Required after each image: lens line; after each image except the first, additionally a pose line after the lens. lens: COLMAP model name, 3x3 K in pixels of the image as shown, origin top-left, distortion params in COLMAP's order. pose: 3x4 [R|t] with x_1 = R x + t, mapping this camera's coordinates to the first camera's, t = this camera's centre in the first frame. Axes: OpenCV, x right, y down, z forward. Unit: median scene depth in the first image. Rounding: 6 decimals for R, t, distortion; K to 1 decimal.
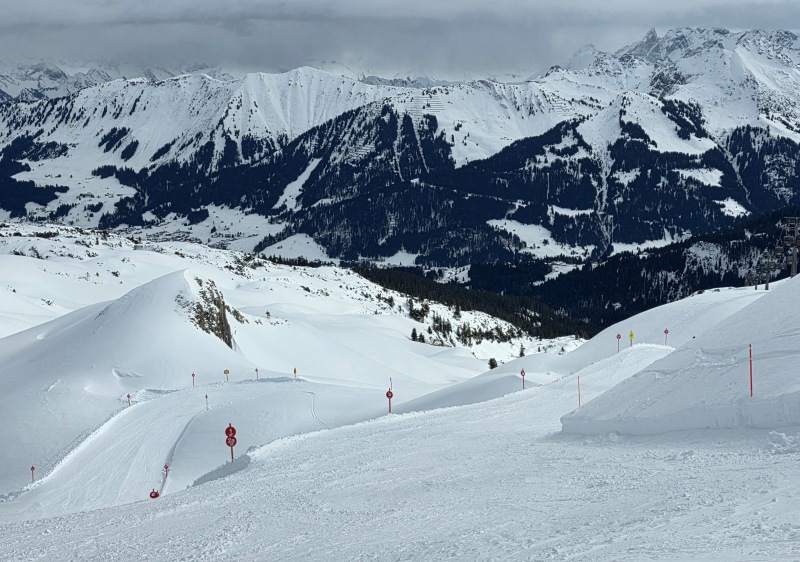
lens RADIAL K [[1195.3, 0, 400.0], [0, 1195.3, 281.0], [0, 0, 1]] dist [0.022941, -0.124775]
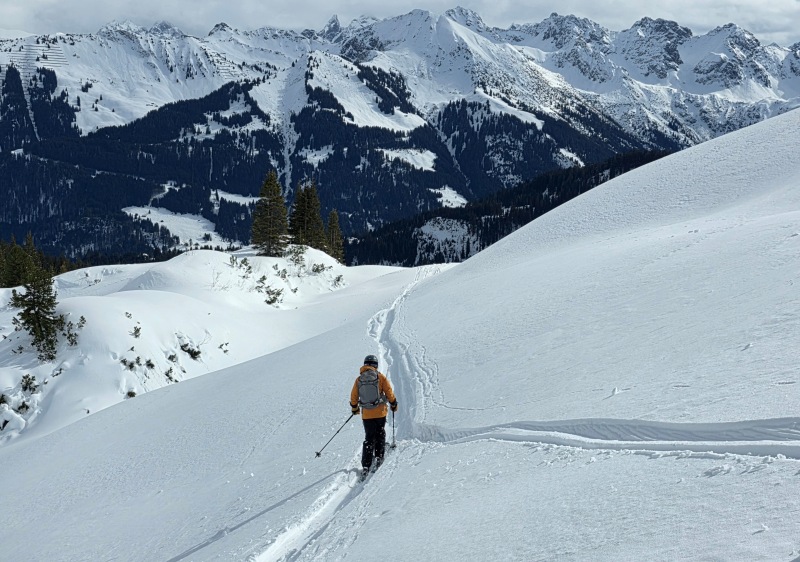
lens RADIAL K [[1025.1, 0, 400.0], [0, 1025.1, 281.0], [0, 0, 1]] dist [0.007211, -0.035991]
pose [[0.957705, -0.002648, 0.287739, 0.053466], [0.016813, 0.998764, -0.046768, 0.022528], [-0.287260, 0.049627, 0.956566, 0.367652]]
